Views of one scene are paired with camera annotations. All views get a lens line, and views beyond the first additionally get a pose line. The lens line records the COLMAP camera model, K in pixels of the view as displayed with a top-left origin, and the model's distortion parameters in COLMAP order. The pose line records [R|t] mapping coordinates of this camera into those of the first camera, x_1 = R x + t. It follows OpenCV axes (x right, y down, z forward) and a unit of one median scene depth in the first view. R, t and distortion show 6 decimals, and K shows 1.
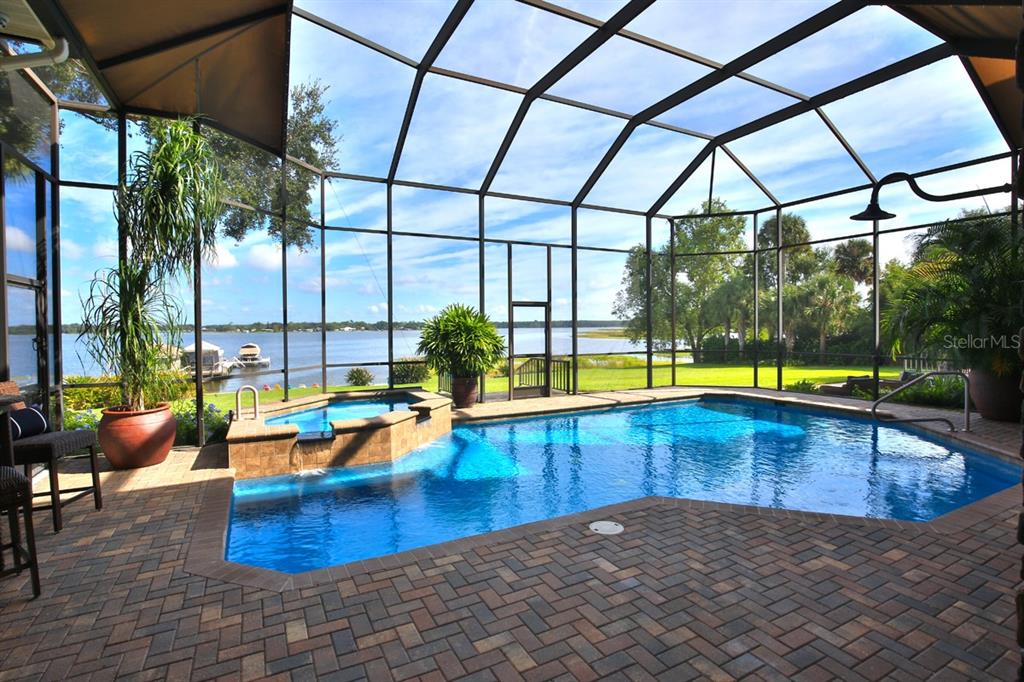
lens RADIAL K [[498.6, 0, 512.3], [0, 498.6, 335.1], [0, 0, 1]] dist [-0.033531, 0.003136]
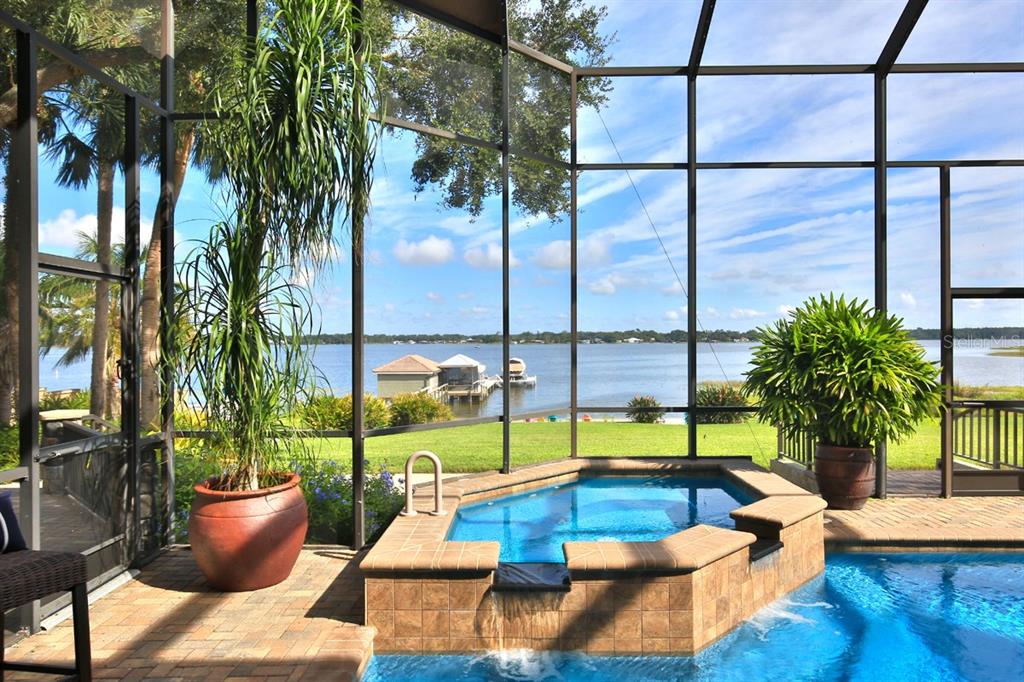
lens RADIAL K [[681.6, 0, 514.7], [0, 681.6, 343.0], [0, 0, 1]] dist [-0.008547, 0.001654]
pose [[0.881519, 0.005862, -0.472112, -0.067798], [-0.010091, 0.999928, -0.006427, -0.007847], [0.472040, 0.010430, 0.881515, 0.266048]]
